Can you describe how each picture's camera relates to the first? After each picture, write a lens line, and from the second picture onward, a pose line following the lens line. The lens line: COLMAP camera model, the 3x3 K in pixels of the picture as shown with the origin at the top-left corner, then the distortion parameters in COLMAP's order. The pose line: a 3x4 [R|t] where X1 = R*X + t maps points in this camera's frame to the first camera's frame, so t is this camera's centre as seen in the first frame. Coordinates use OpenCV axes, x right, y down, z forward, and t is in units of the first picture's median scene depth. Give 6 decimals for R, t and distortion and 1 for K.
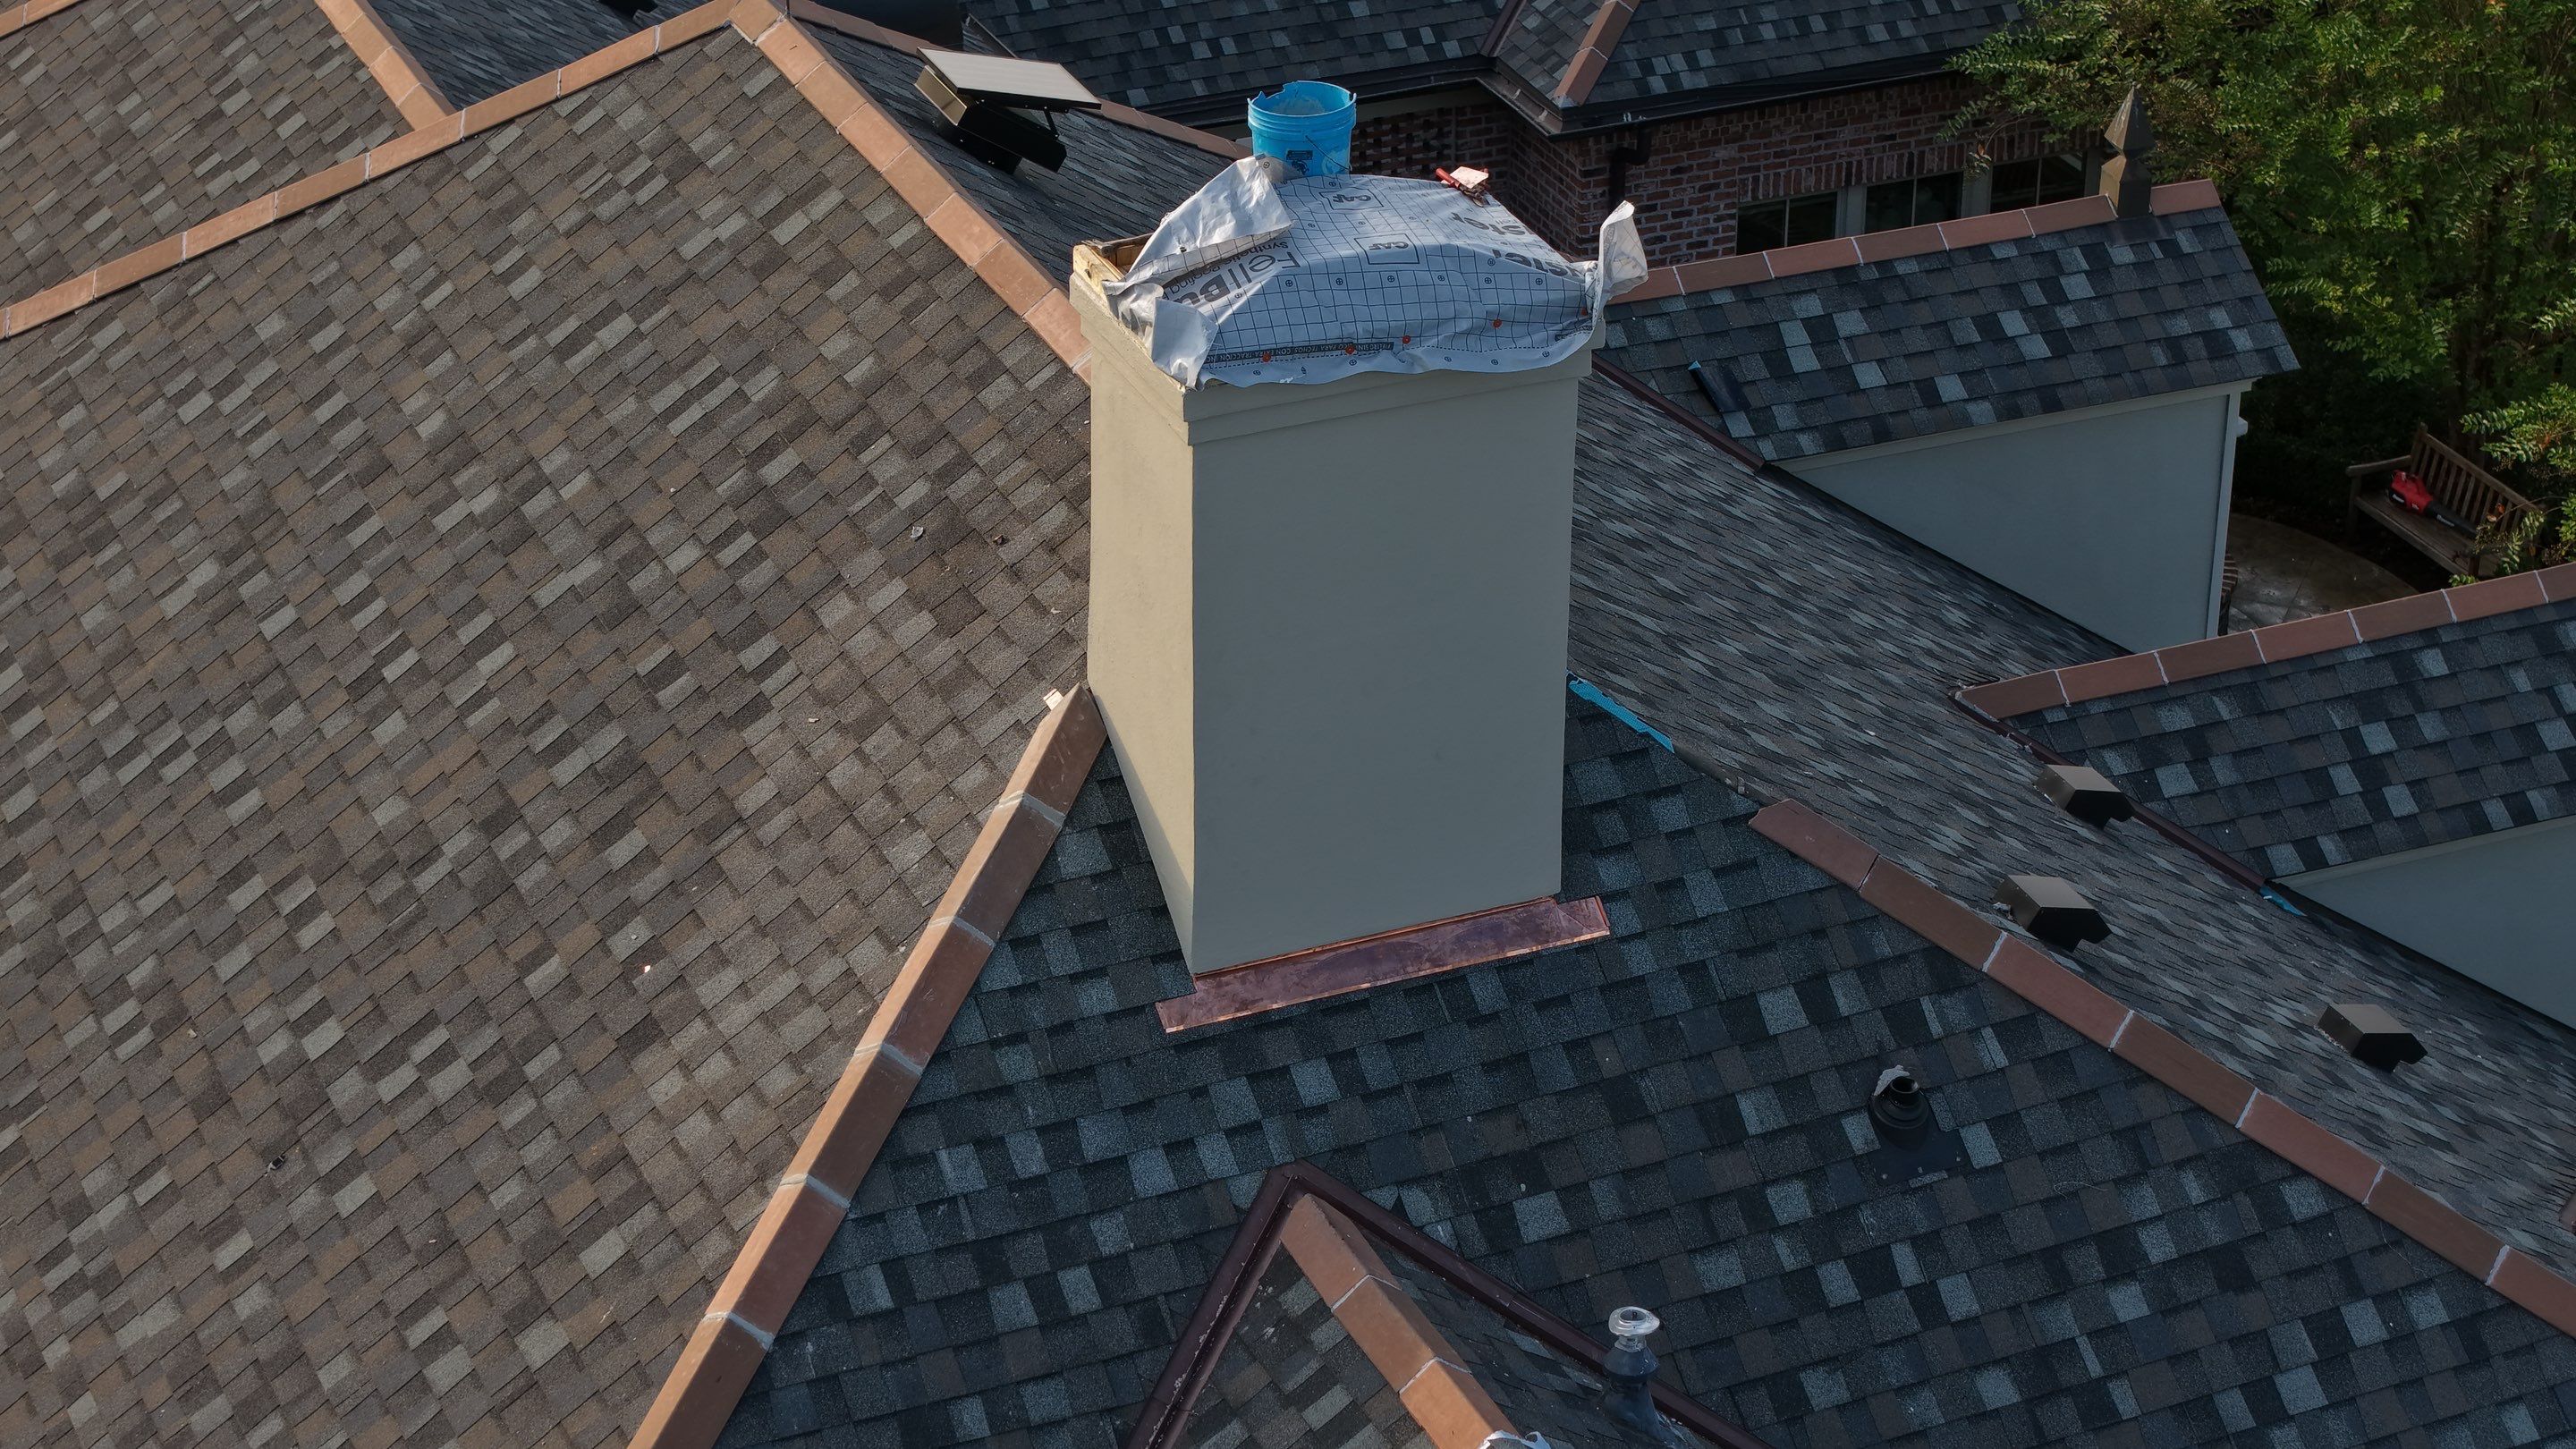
lens RADIAL K [[5414.8, 0, 1304.5], [0, 5414.8, 730.2], [0, 0, 1]] dist [-0.140450, 0.000000]
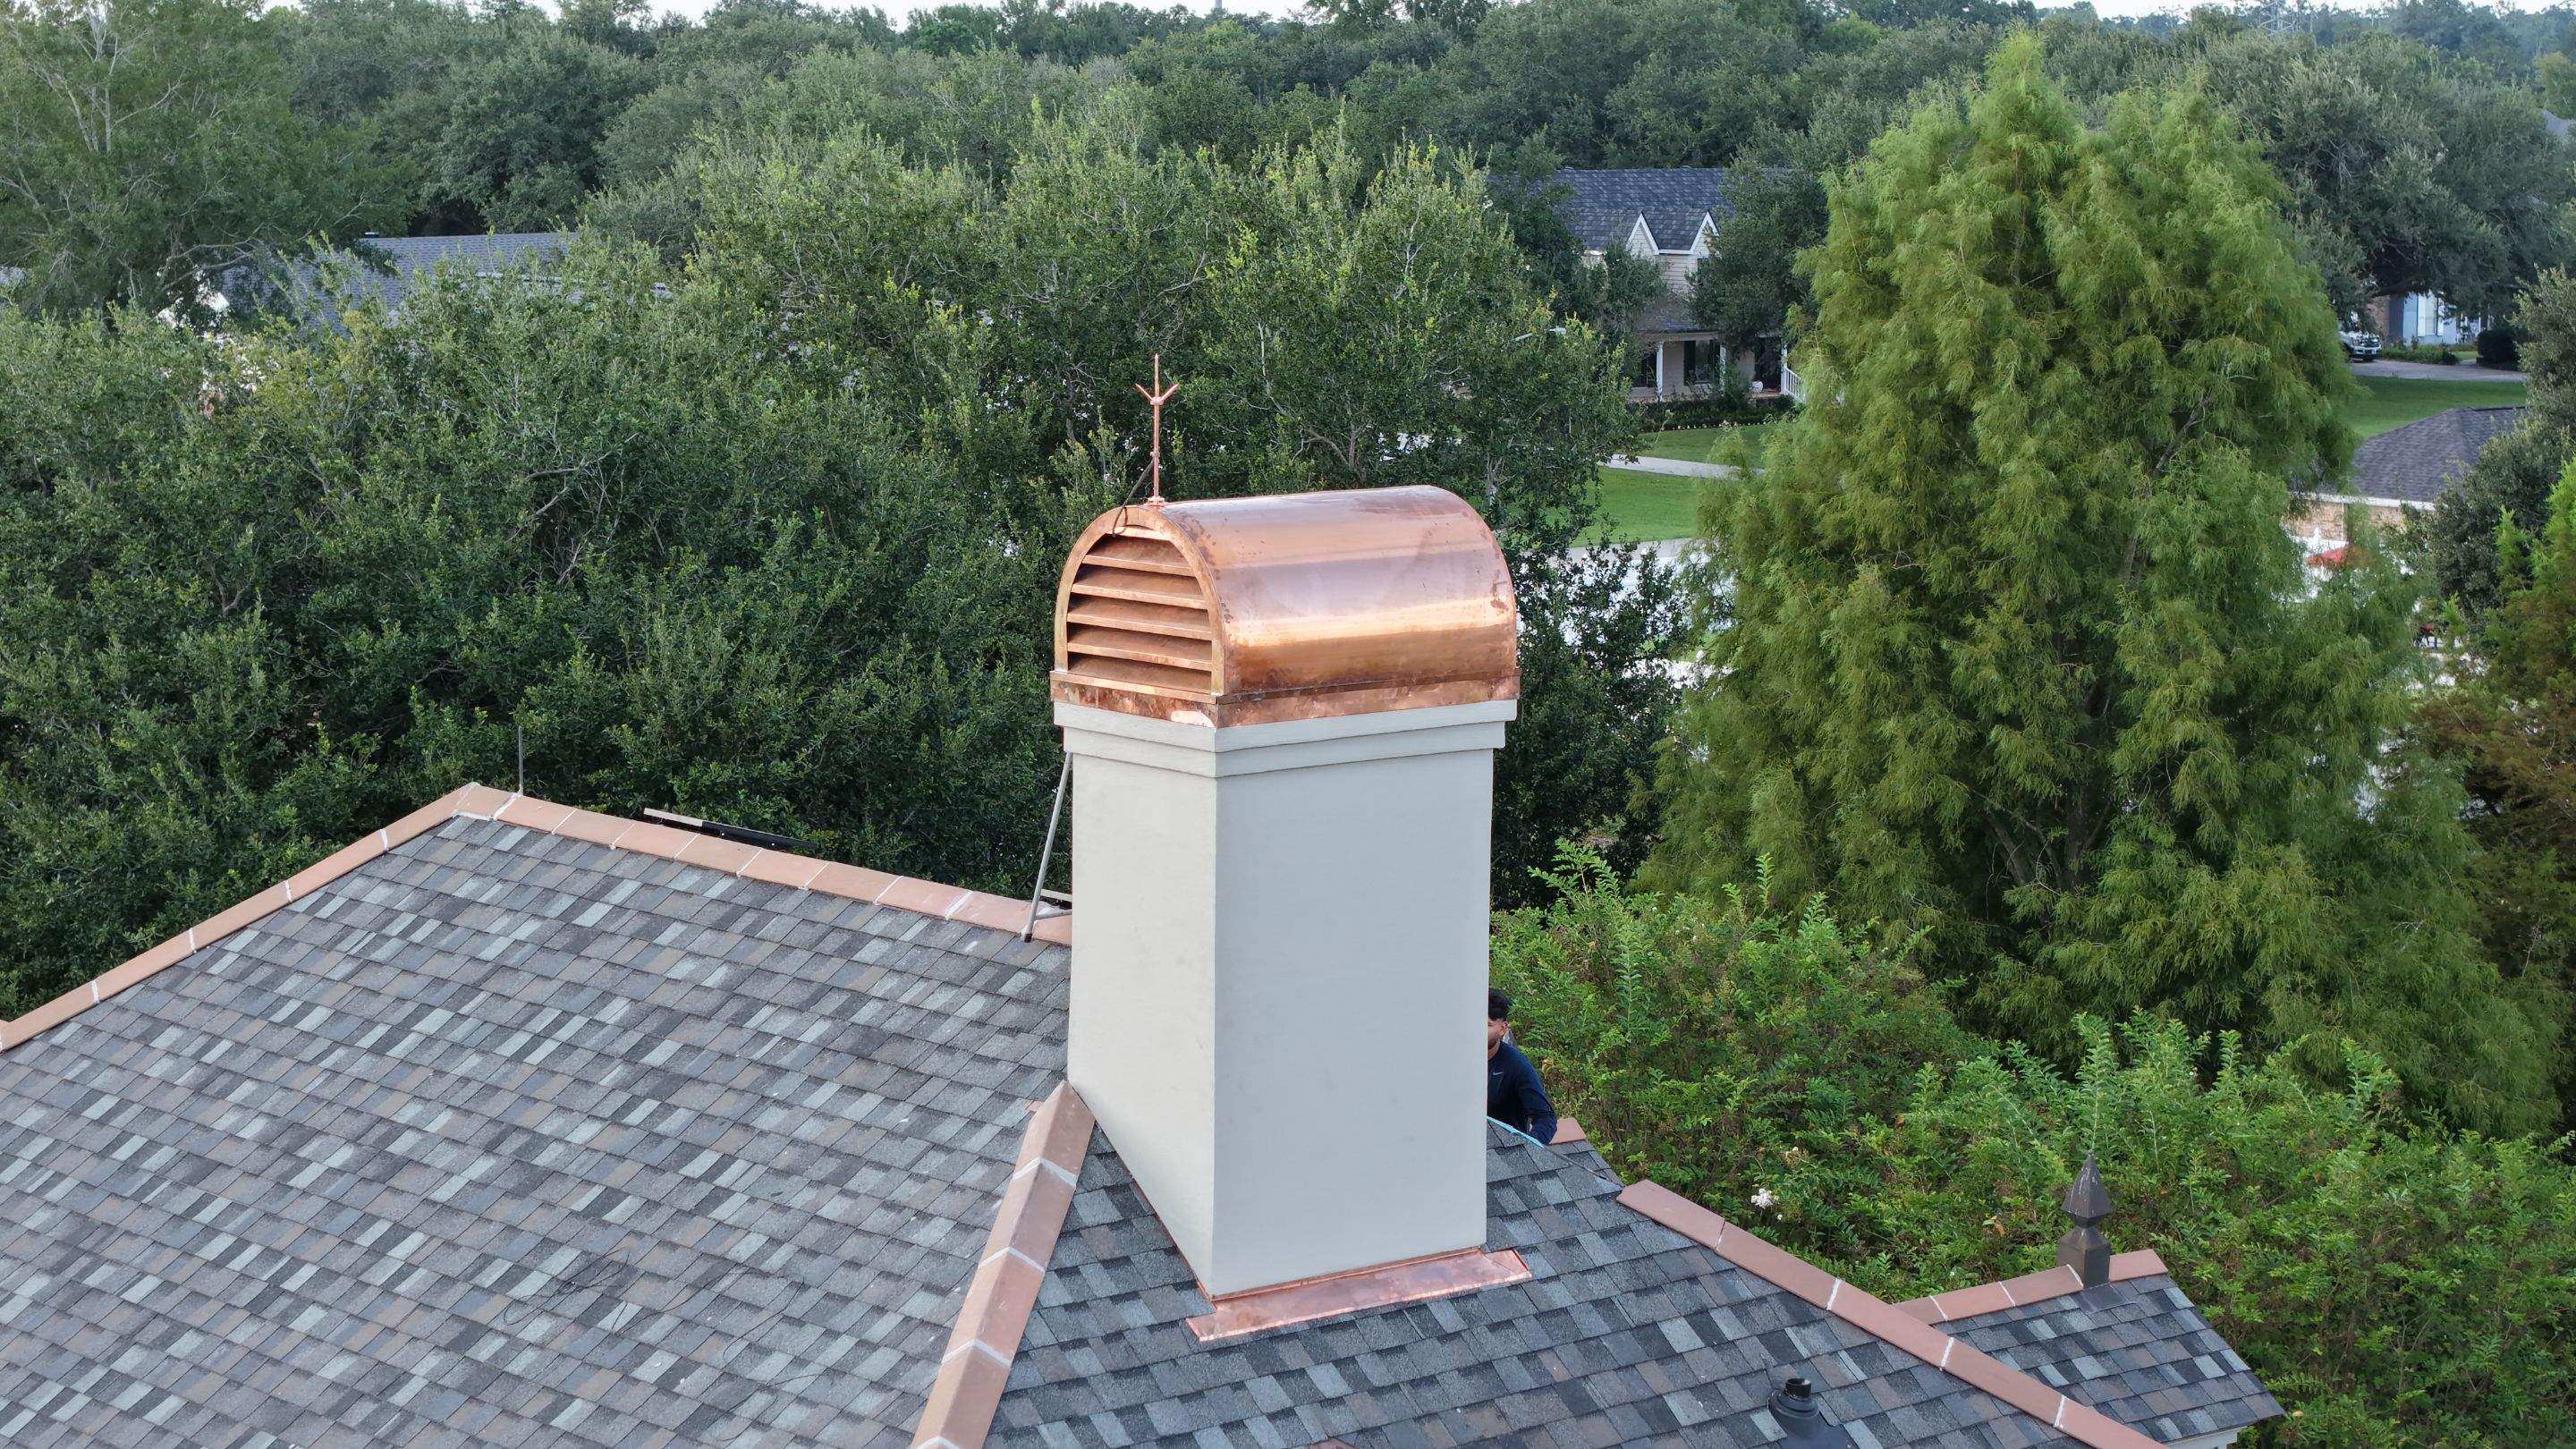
lens RADIAL K [[5415.1, 0, 1303.5], [0, 5415.1, 703.2], [0, 0, 1]] dist [-0.145215, 0.000000]
pose [[0.964406, -0.037423, 0.261763, -0.263235], [0.127694, 0.932766, -0.337107, 0.281015], [-0.231548, 0.358534, 0.904344, -0.059688]]
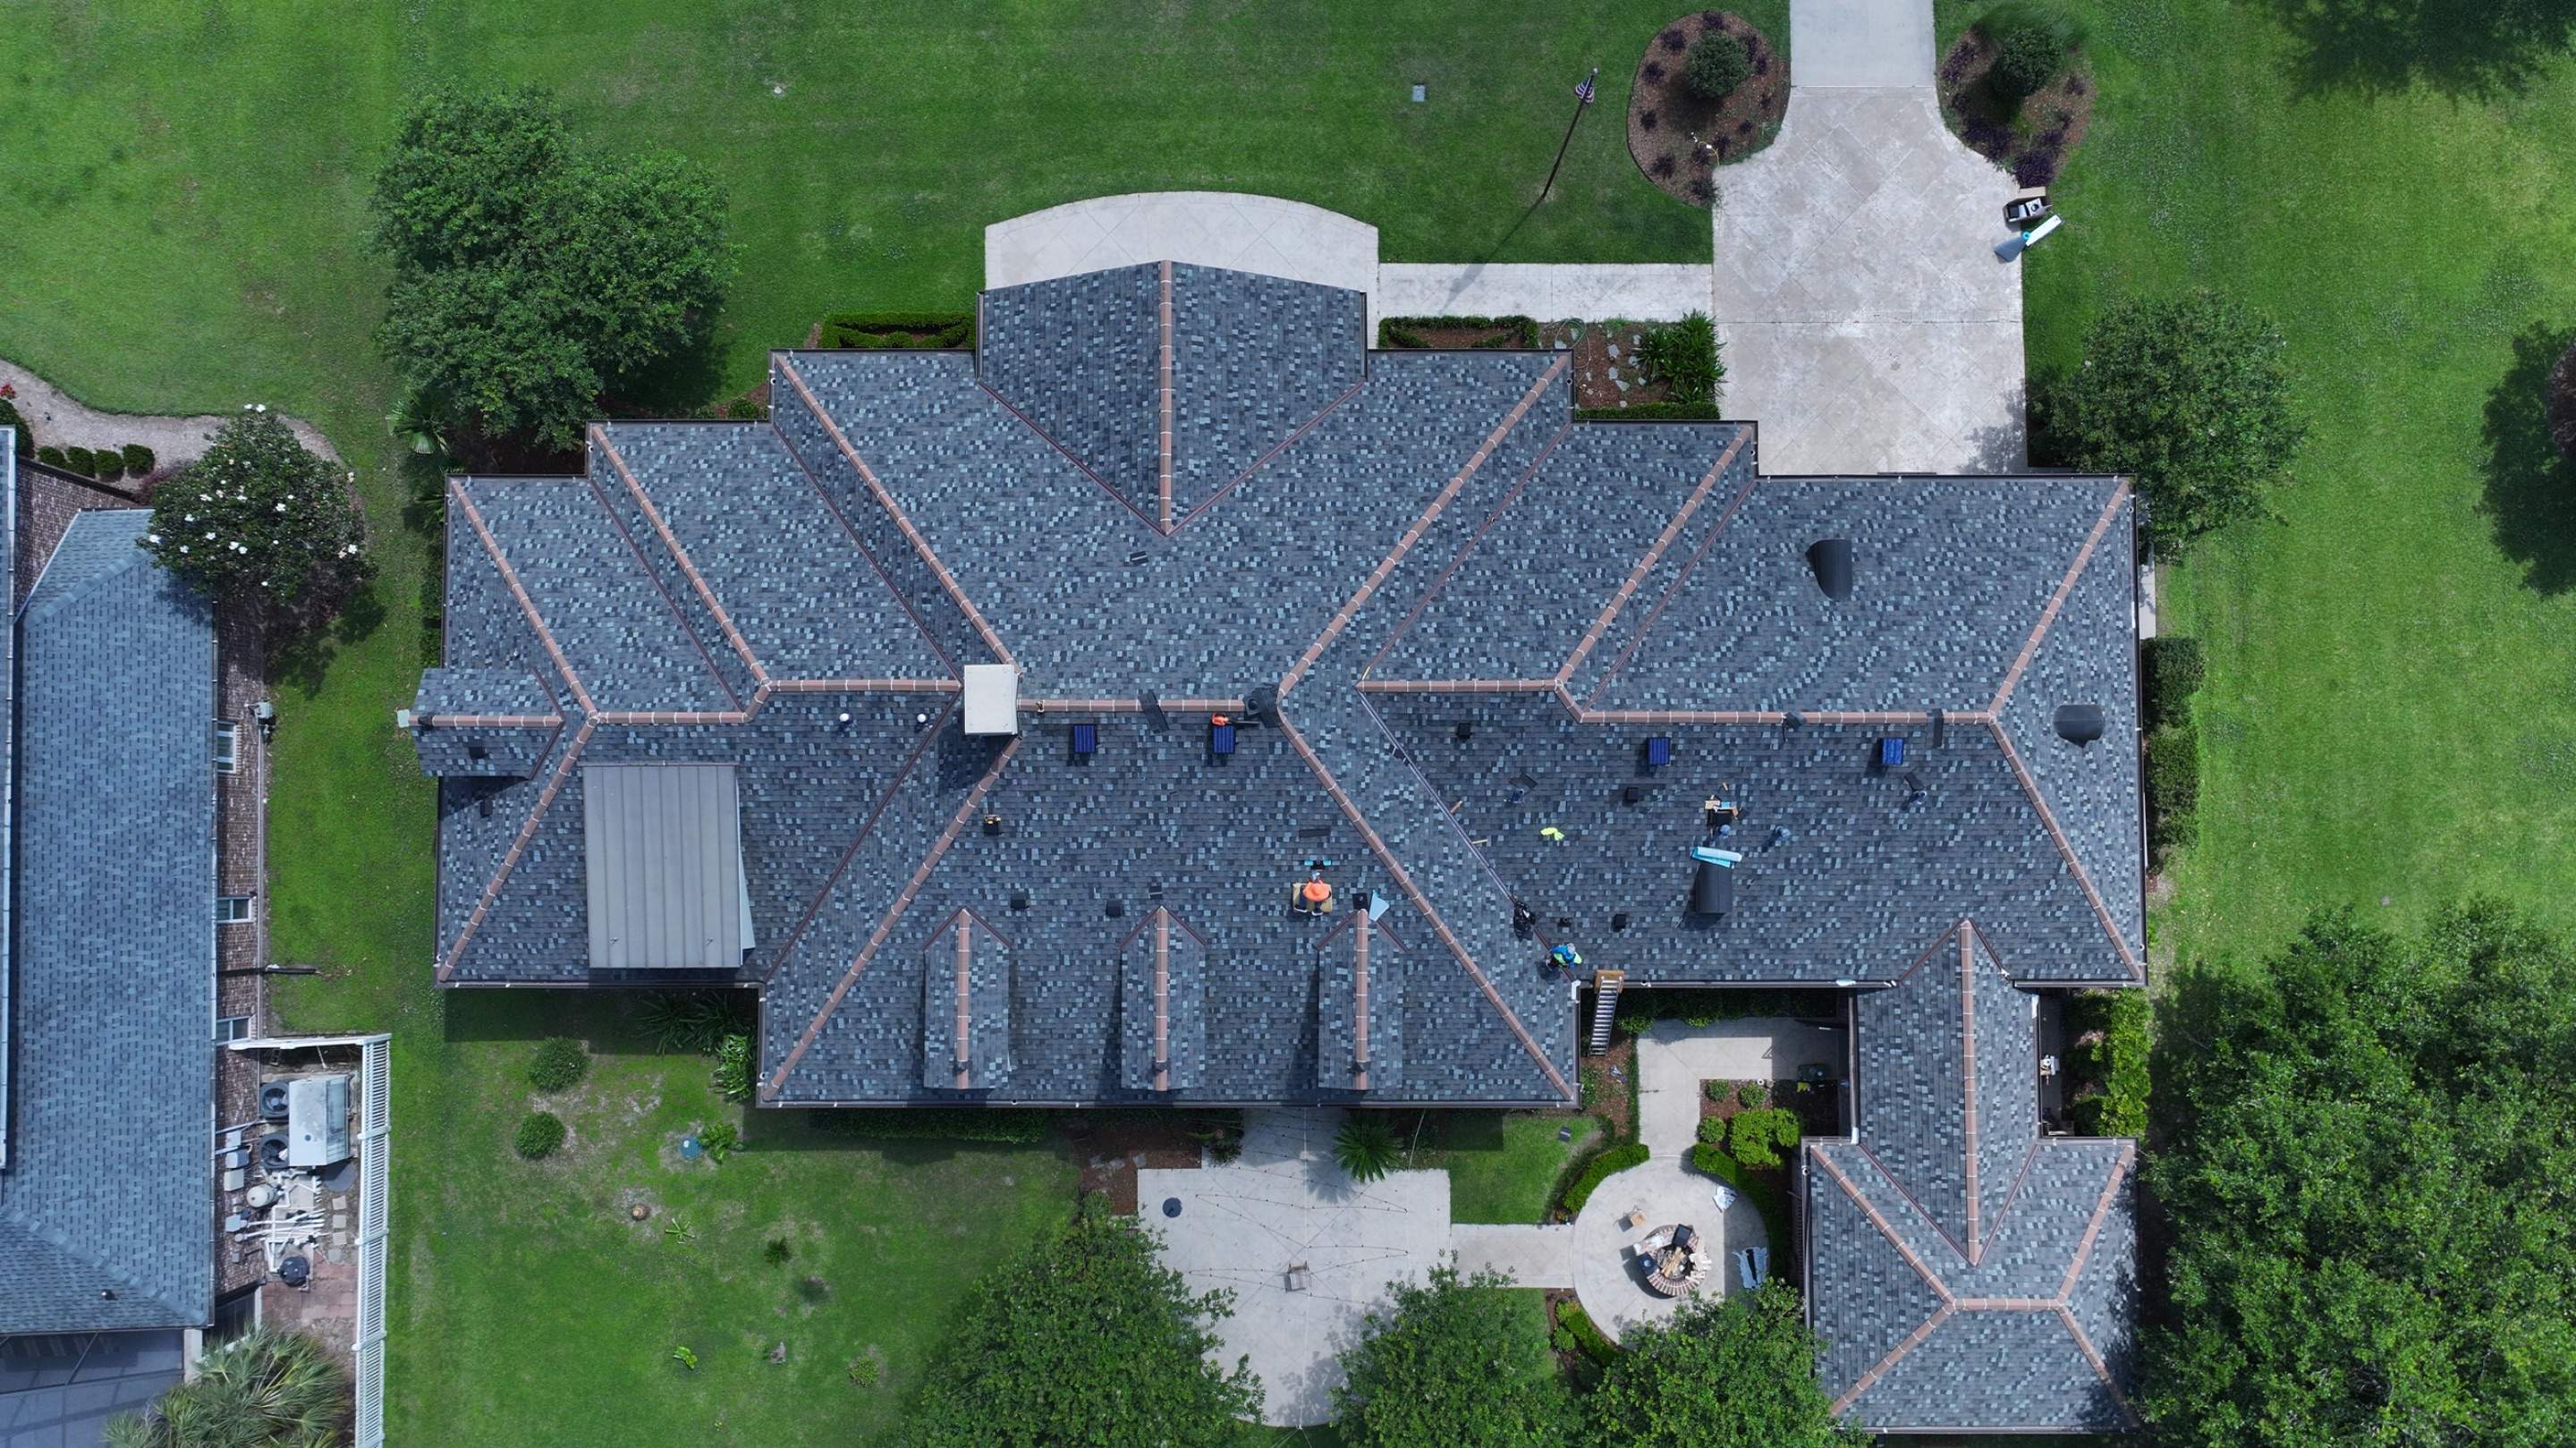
lens RADIAL K [[2093.0, 0, 1295.8], [0, 2093.0, 731.5], [0, 0, 1]] dist [0.007480, -0.002782]
pose [[-0.398823, 0.914531, -0.067631, 0.057888], [-0.436543, -0.124482, 0.891030, -2.282063], [0.806456, 0.384887, 0.448878, 0.127357]]
